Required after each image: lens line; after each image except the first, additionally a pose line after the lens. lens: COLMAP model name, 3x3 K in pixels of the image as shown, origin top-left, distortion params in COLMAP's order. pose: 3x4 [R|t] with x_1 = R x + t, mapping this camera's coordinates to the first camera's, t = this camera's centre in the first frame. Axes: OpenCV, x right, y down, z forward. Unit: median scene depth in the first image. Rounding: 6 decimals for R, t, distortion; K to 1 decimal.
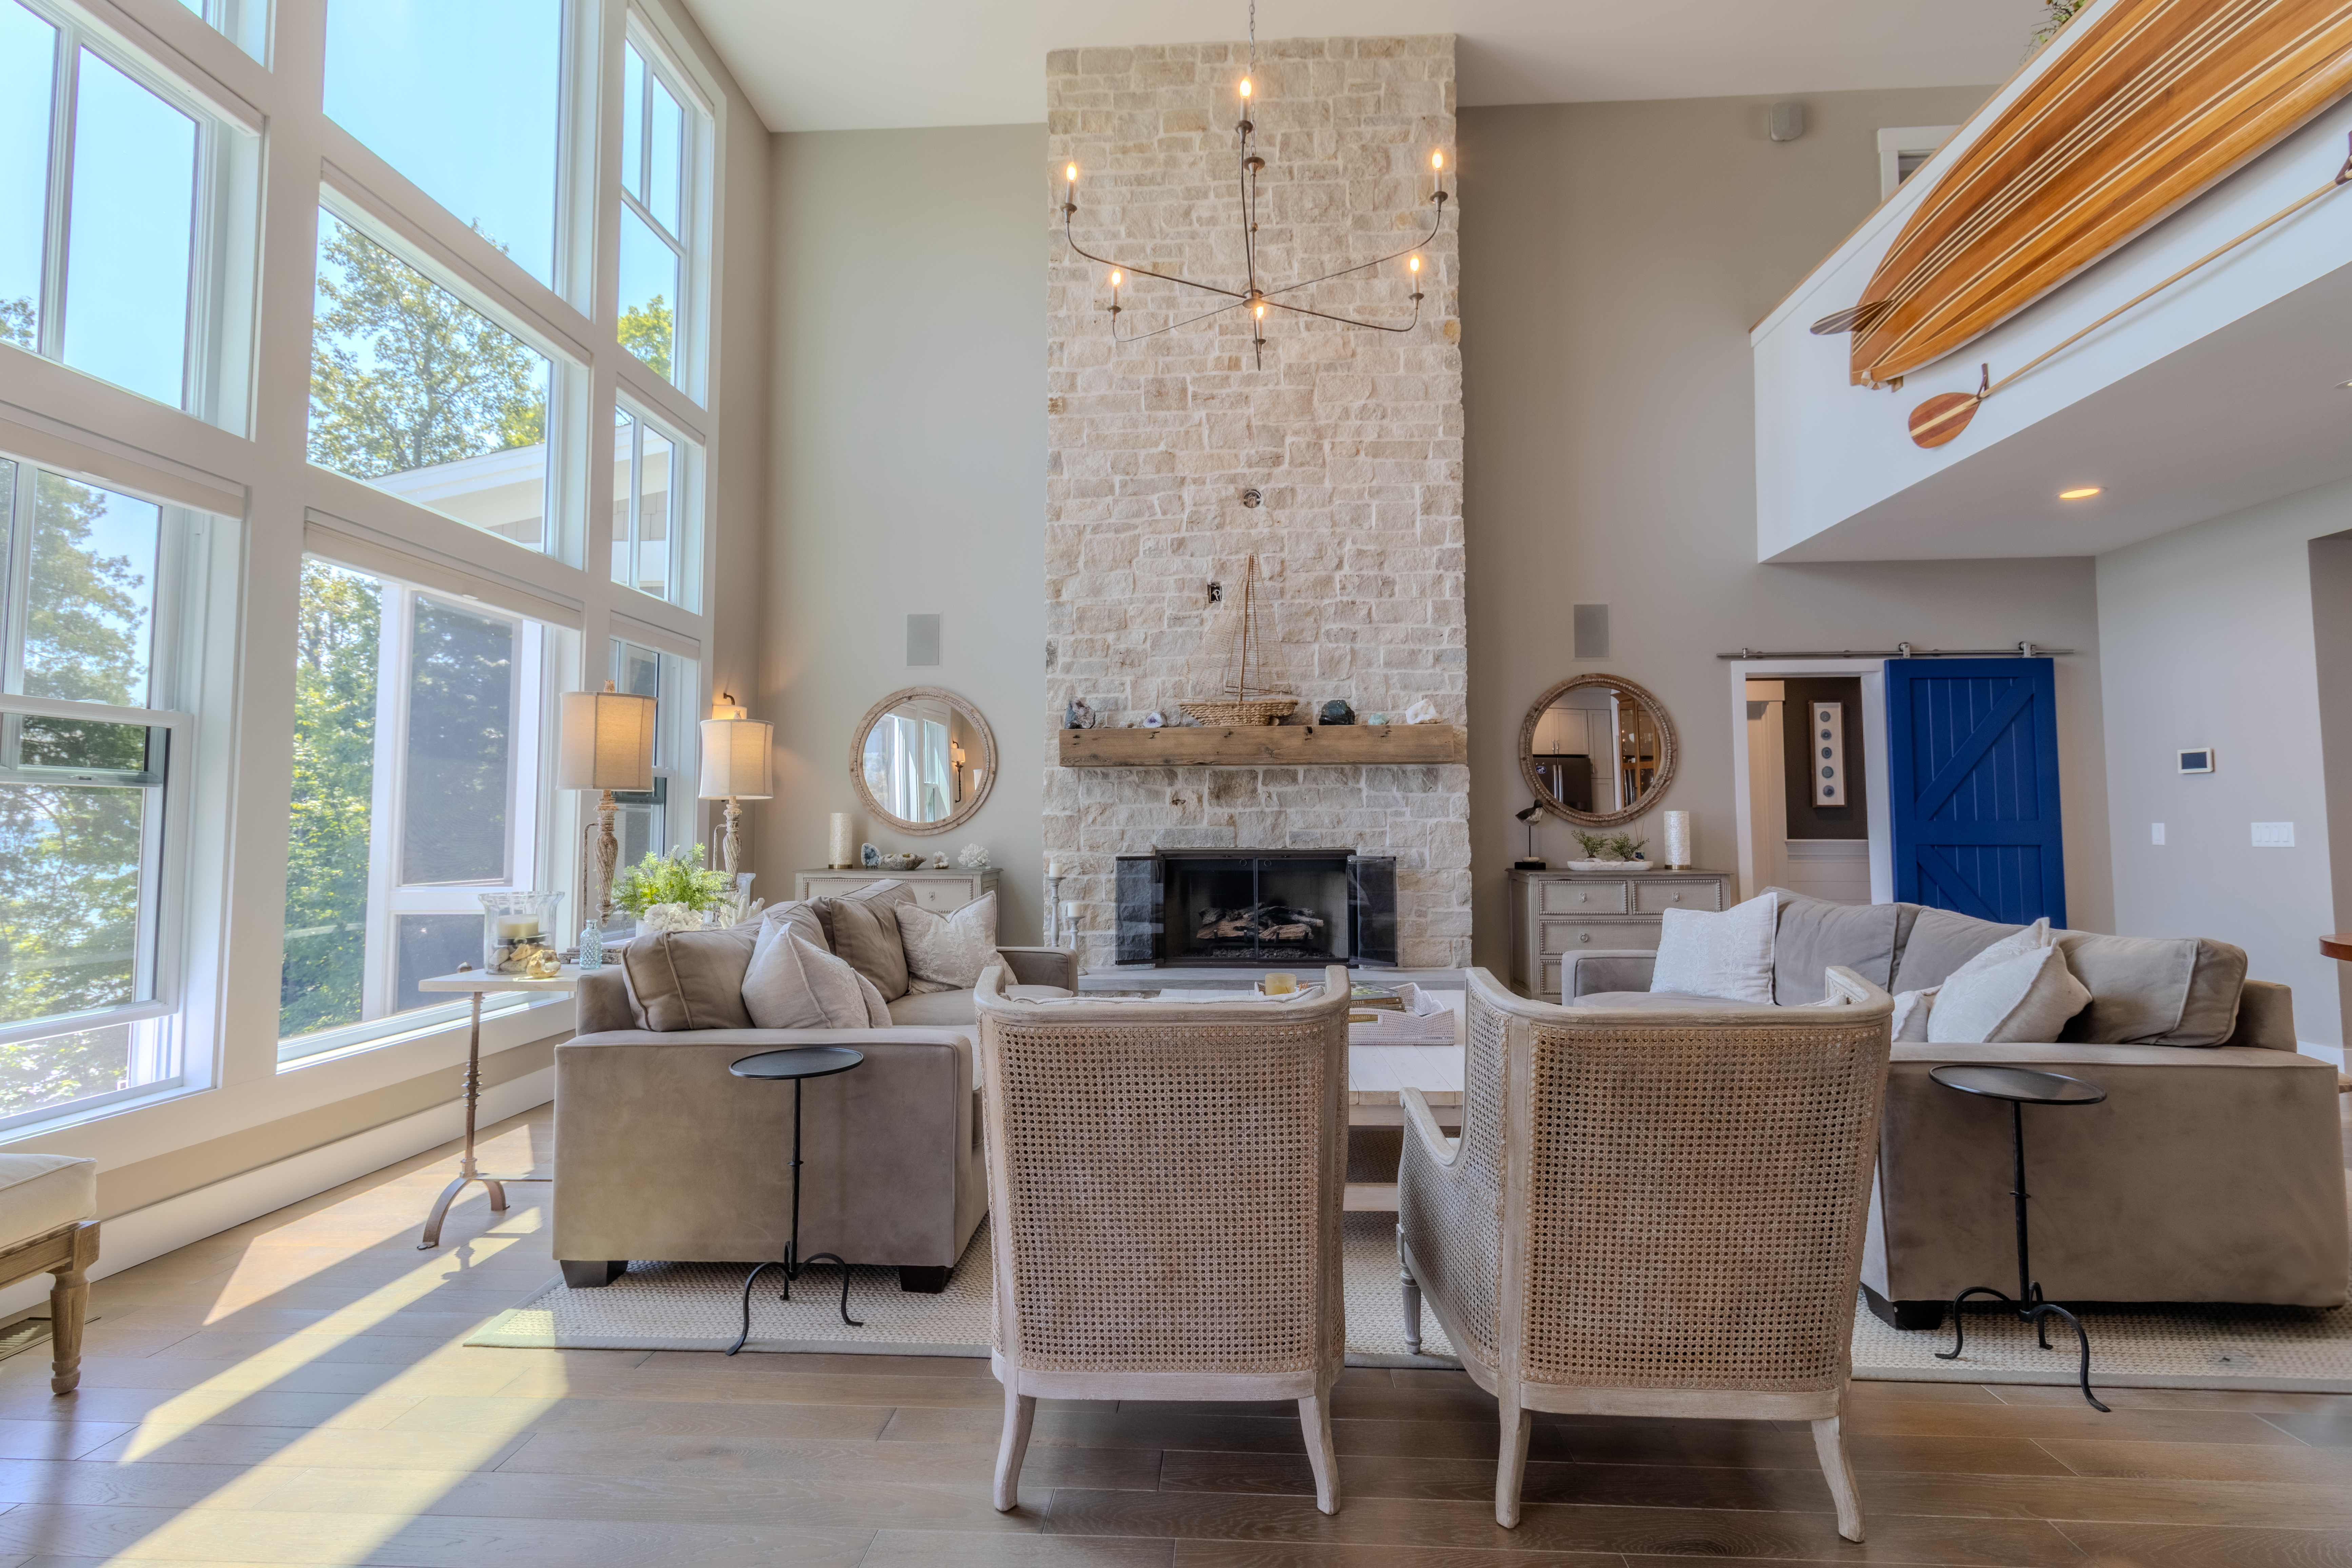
lens RADIAL K [[1107.4, 0, 1179.5], [0, 1107.4, 759.7], [0, 0, 1]] dist [0.001057, 0.000590]
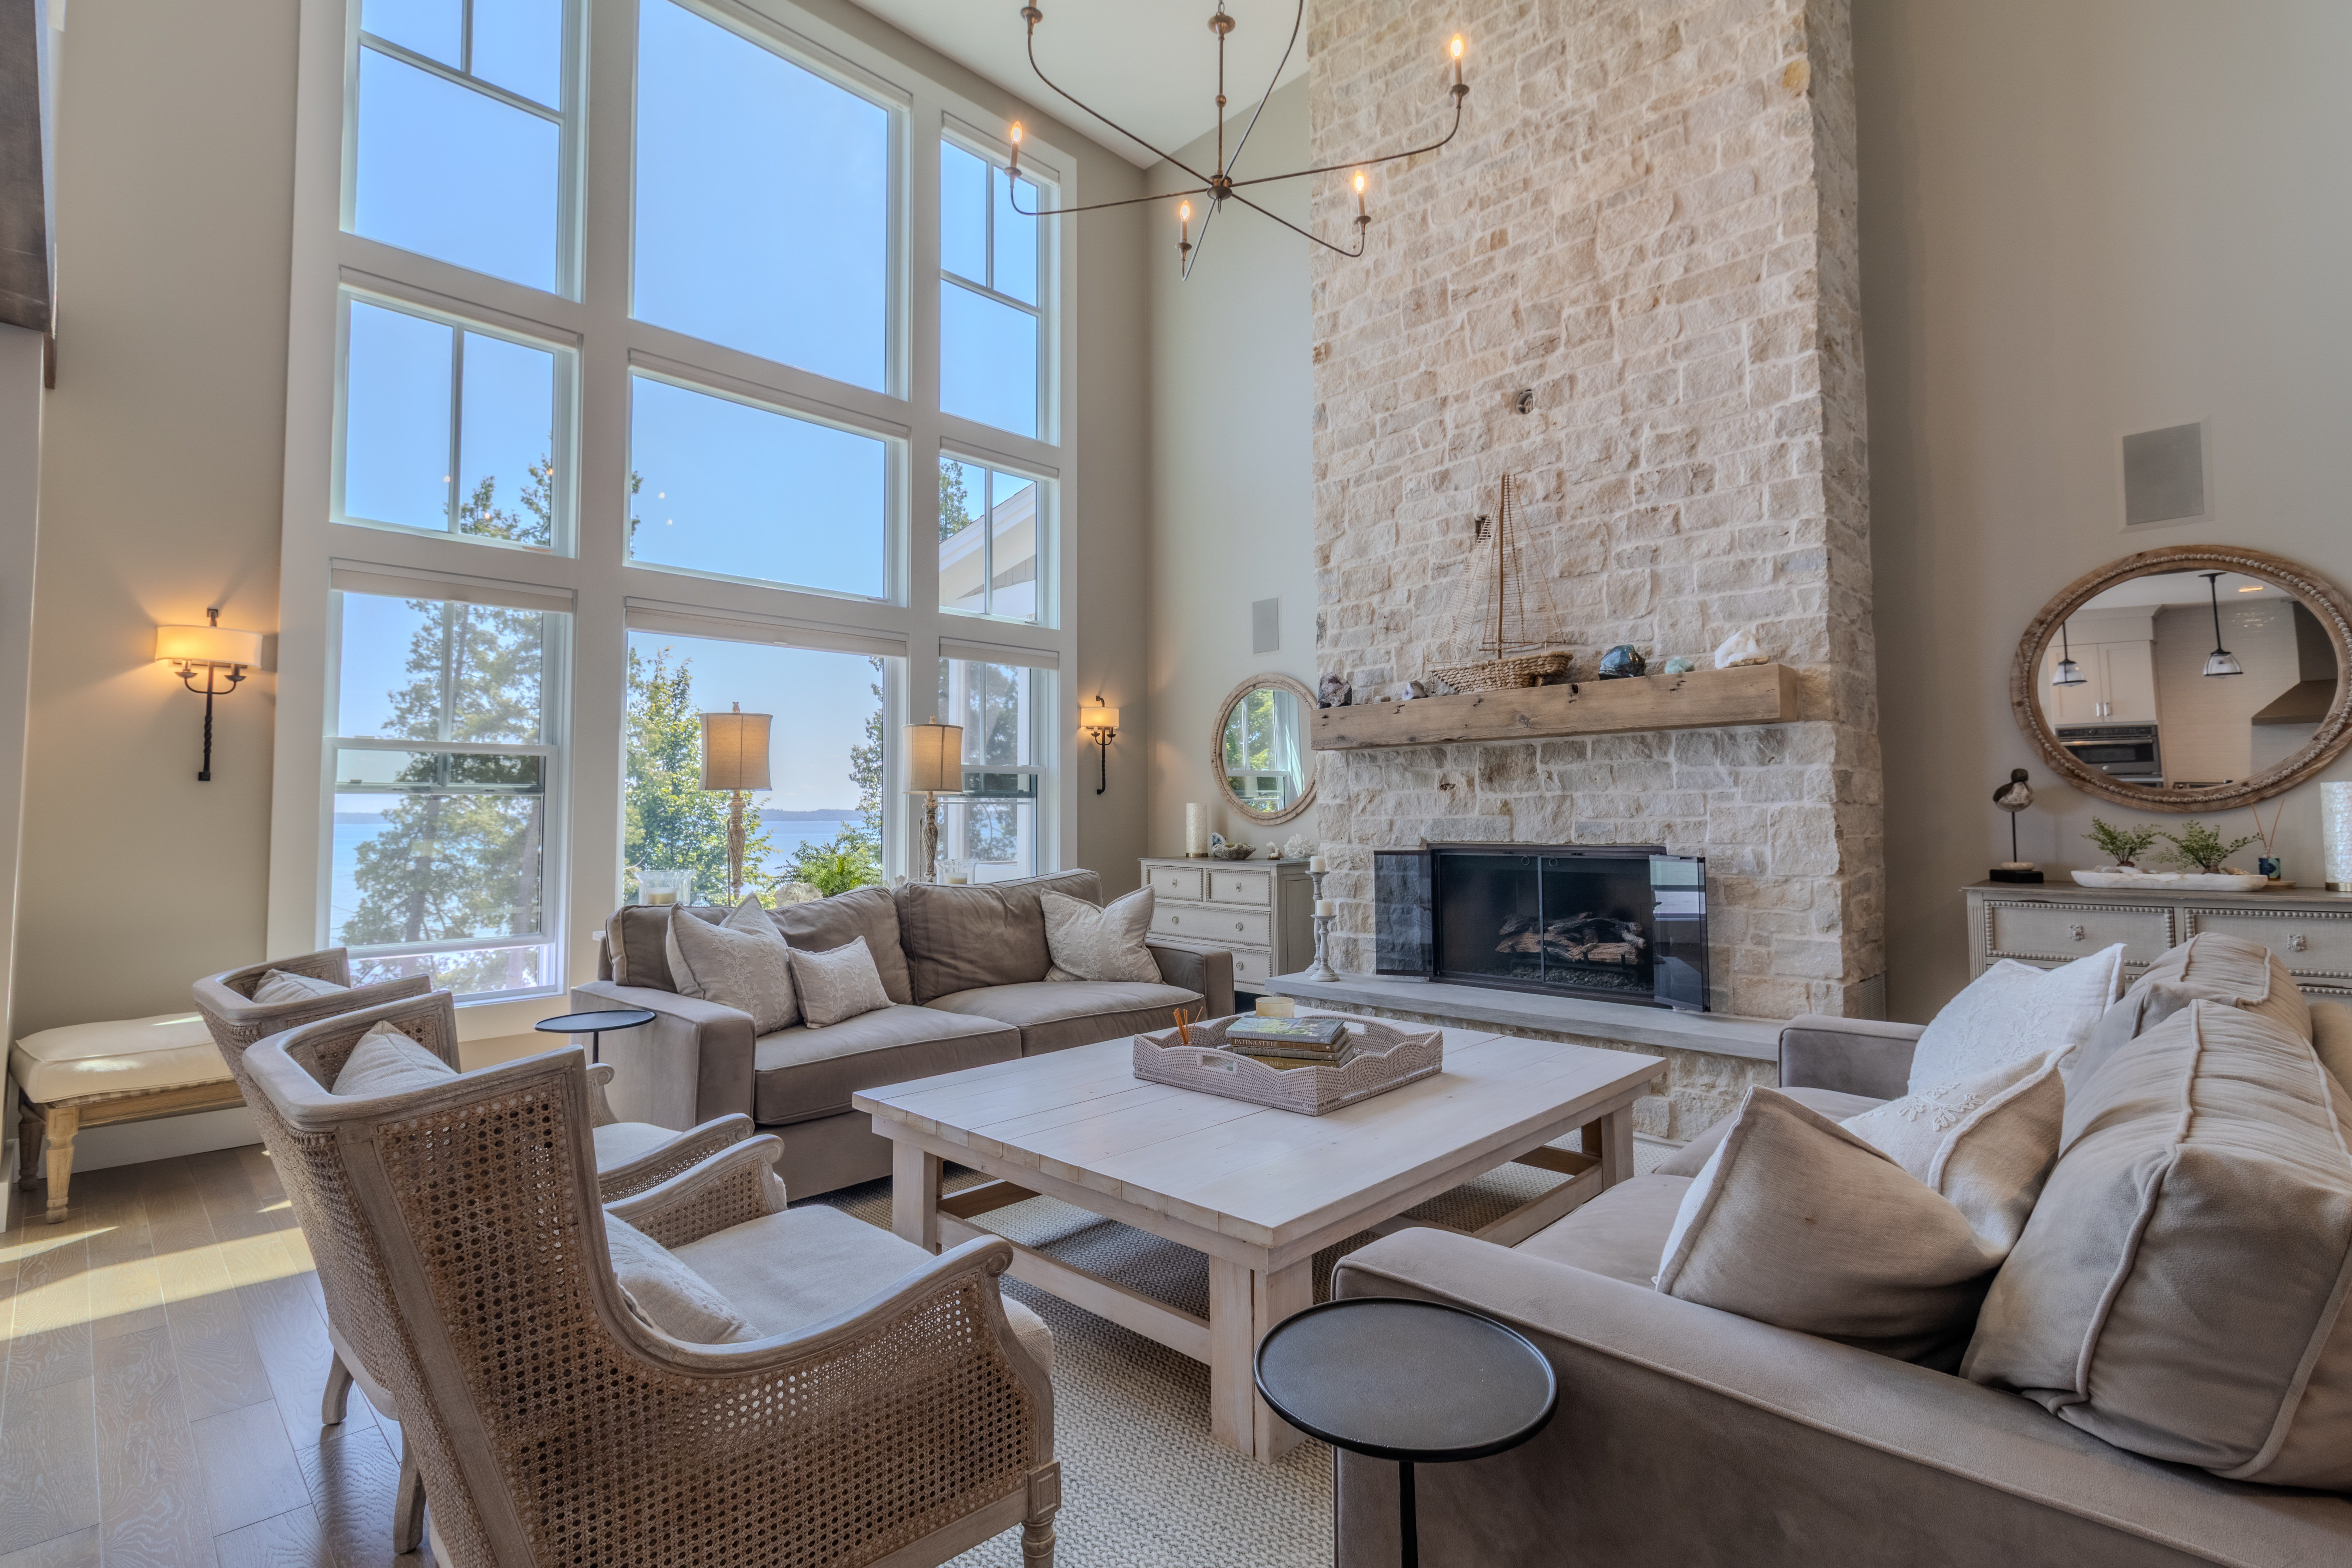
lens RADIAL K [[1107.4, 0, 1176.0], [0, 1107.4, 763.0], [0, 0, 1]] dist [0.001057, 0.000590]
pose [[0.743400, -0.035465, -0.667906, 0.403399], [0.045916, 0.998943, -0.001937, 0.012412], [0.667269, -0.029228, 0.744243, 0.237874]]
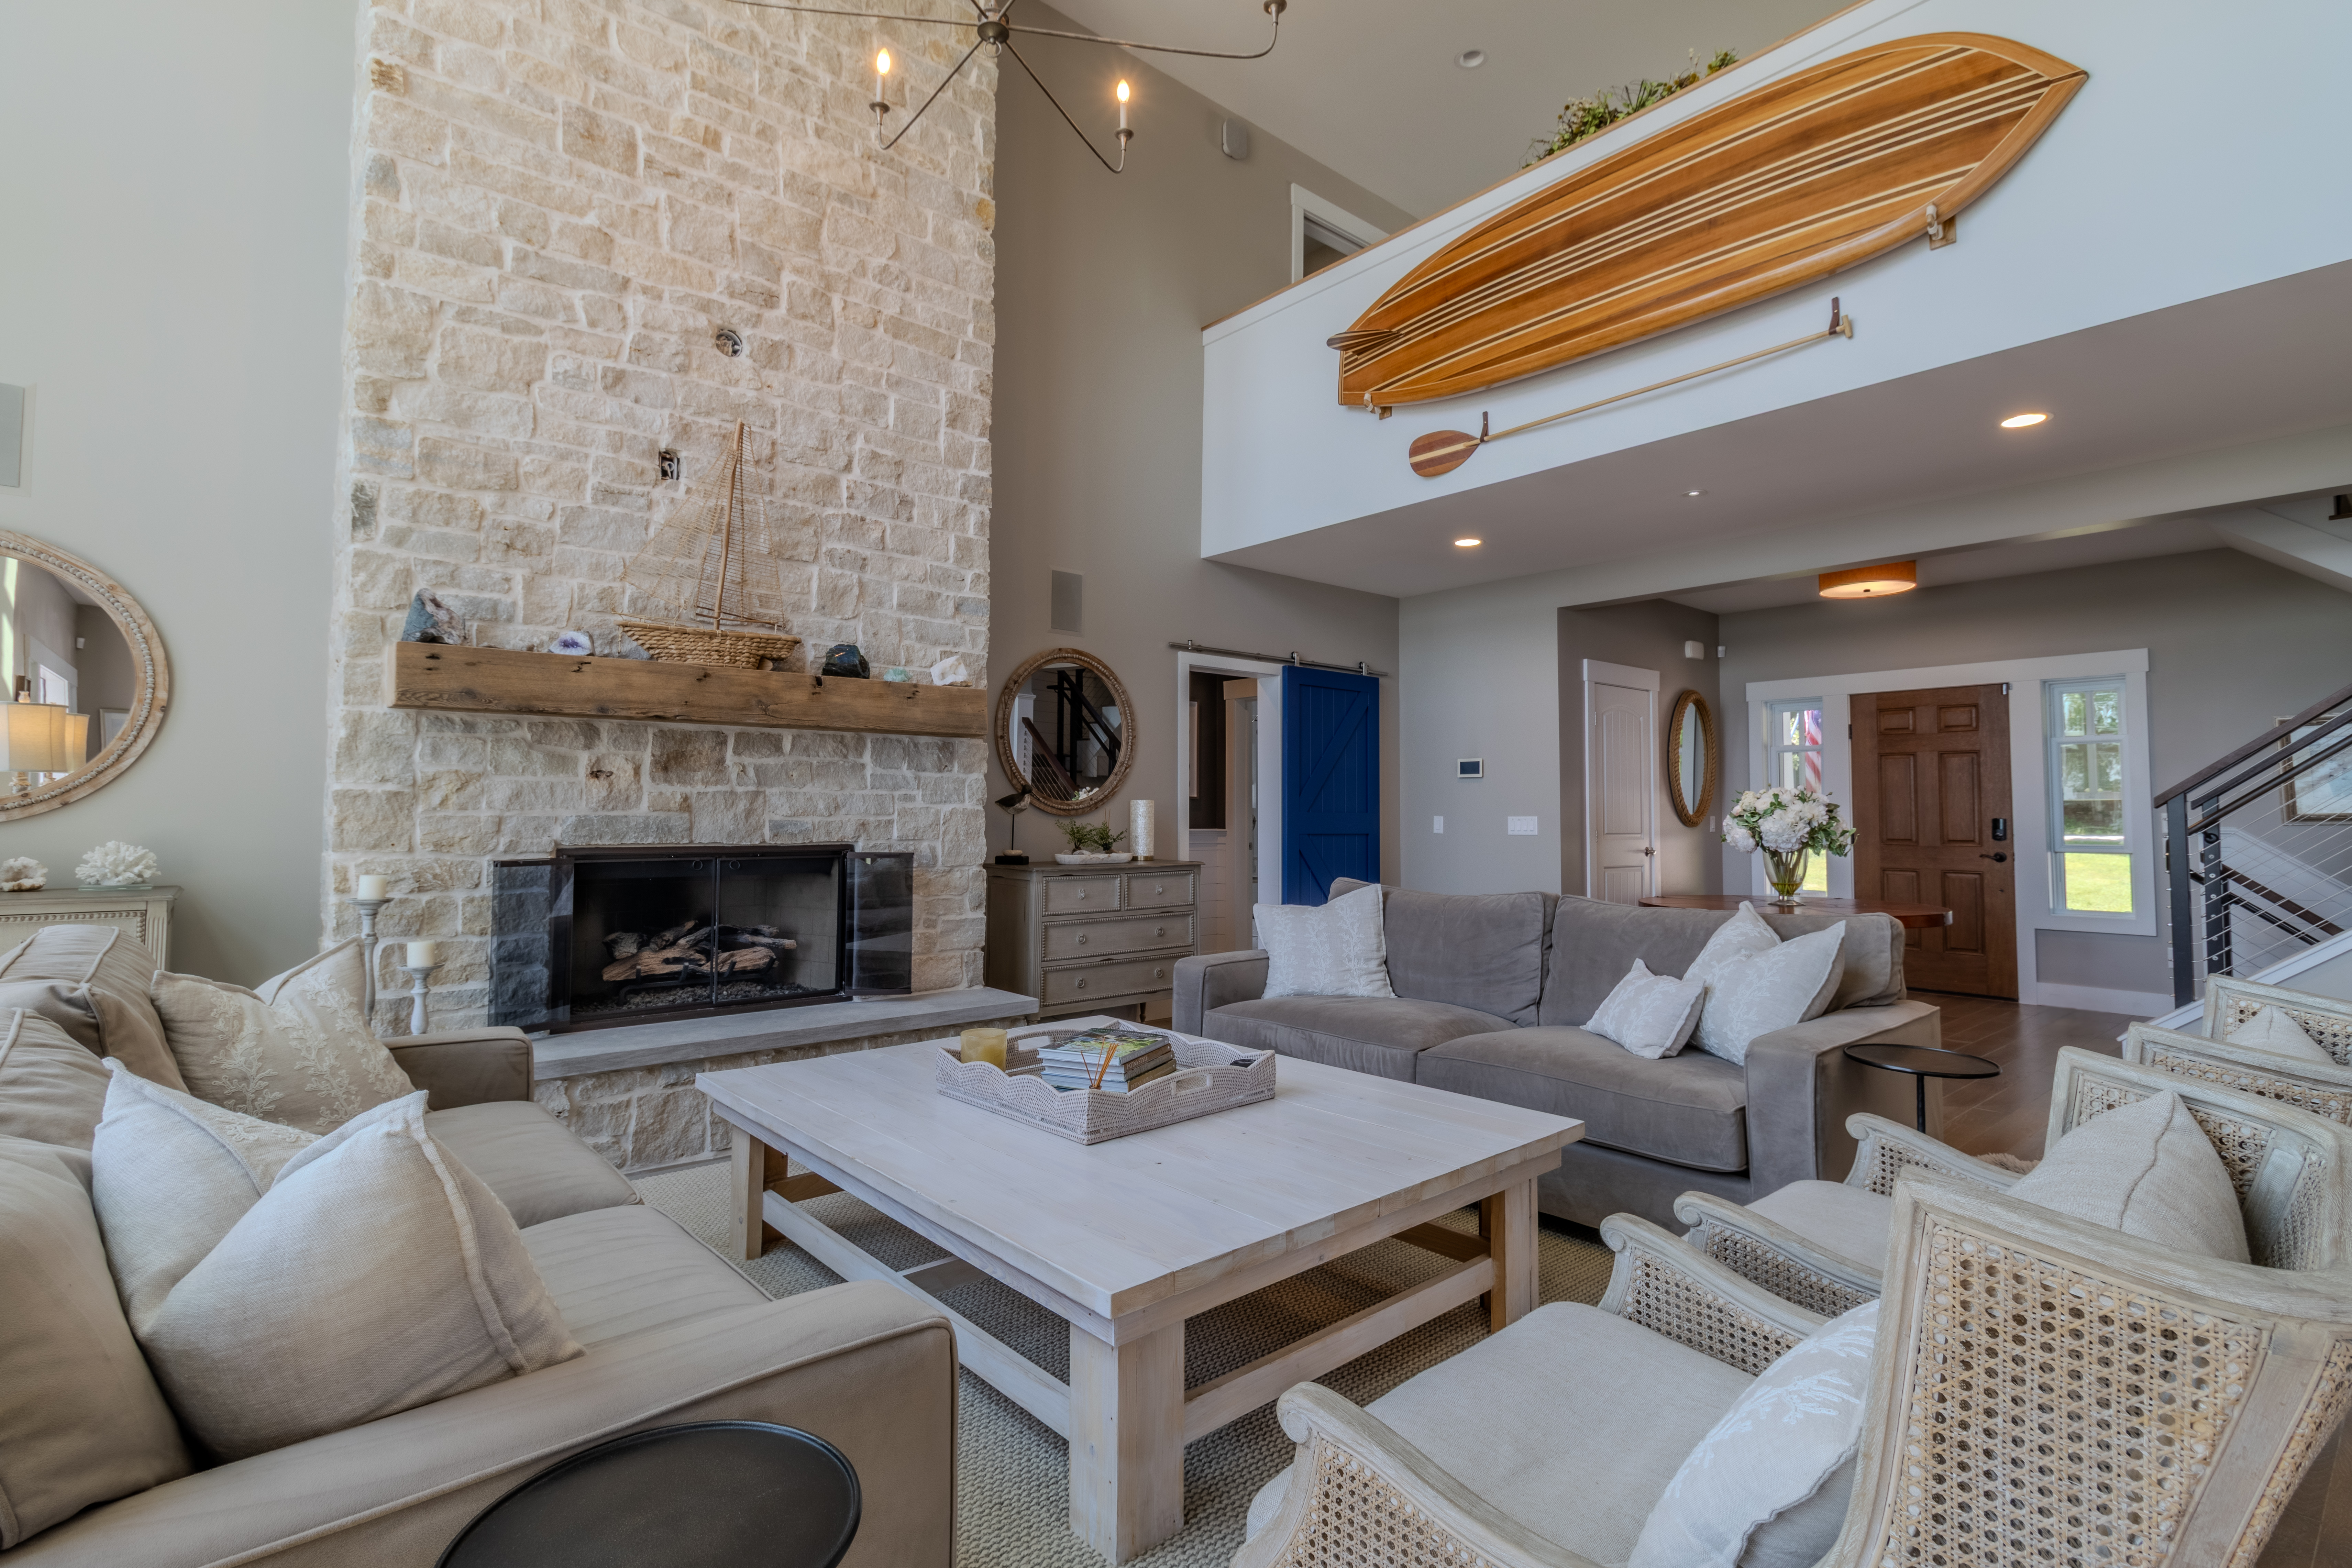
lens RADIAL K [[1107.4, 0, 1189.9], [0, 1107.4, 764.9], [0, 0, 1]] dist [0.001057, 0.000590]
pose [[0.717254, 0.037957, 0.695778, -0.203782], [-0.050267, 0.998732, -0.002666, 0.016884], [-0.694997, -0.033063, 0.718252, 0.291613]]
